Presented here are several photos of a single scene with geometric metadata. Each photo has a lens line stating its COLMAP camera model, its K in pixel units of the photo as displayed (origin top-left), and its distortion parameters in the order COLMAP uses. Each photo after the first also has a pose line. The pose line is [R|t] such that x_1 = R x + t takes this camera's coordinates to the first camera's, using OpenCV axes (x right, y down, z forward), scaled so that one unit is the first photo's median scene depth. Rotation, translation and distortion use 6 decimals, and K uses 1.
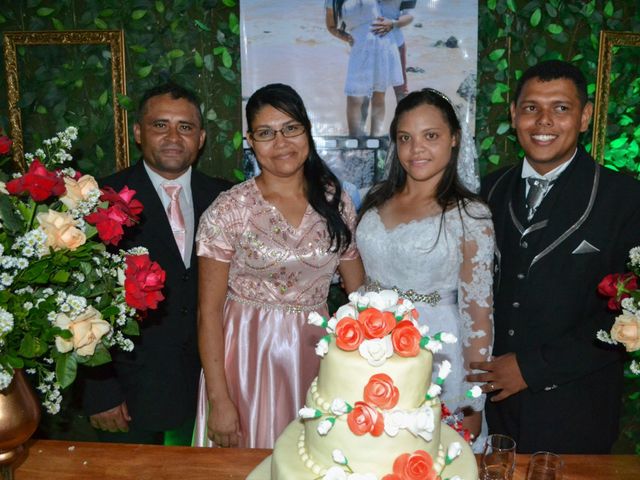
lens RADIAL K [[546.5, 0, 320.0], [0, 546.5, 240.0], [0, 0, 1]] dist [-0.075032, -0.000314]
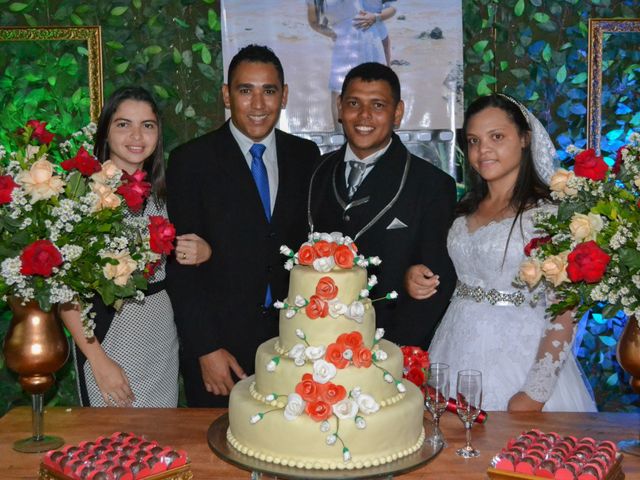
lens RADIAL K [[921.4, 0, 320.0], [0, 921.4, 240.0], [0, 0, 1]] dist [-0.048868, 0.014233]
pose [[0.999871, -0.012684, -0.009896, 0.048771], [0.011838, 0.996617, -0.081329, 0.142301], [0.010894, 0.081202, 0.996638, -0.652225]]
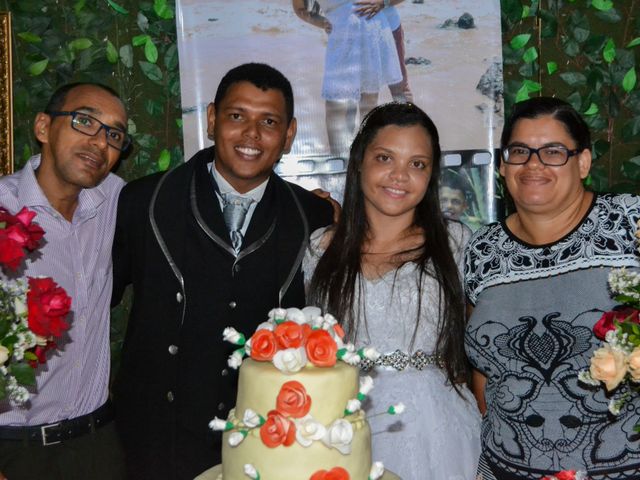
lens RADIAL K [[1016.8, 0, 320.0], [0, 1016.8, 240.0], [0, 0, 1]] dist [-0.035184, -0.020404]
pose [[0.999907, -0.005722, -0.012365, 0.074220], [0.004218, 0.992960, -0.118377, 0.084562], [0.012955, 0.118314, 0.992892, -0.338748]]
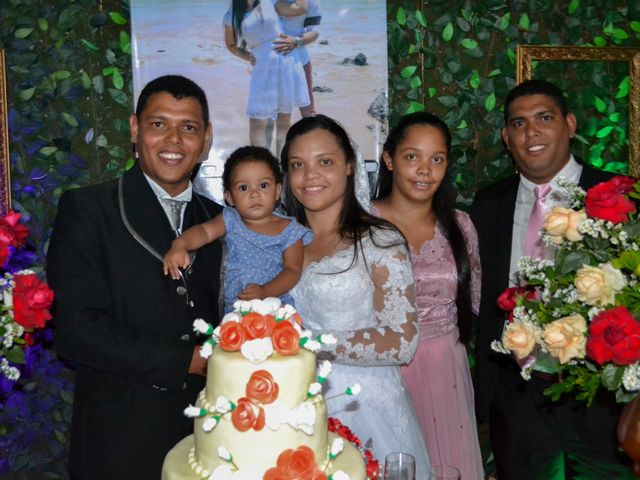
lens RADIAL K [[679.9, 0, 285.4], [0, 679.9, 241.2], [0, 0, 1]] dist [-0.061320, -0.023106]
pose [[0.997634, -0.023714, 0.064535, 0.032051], [0.029128, 0.996016, -0.084286, 0.043474], [-0.062279, 0.085967, 0.994350, -0.136746]]
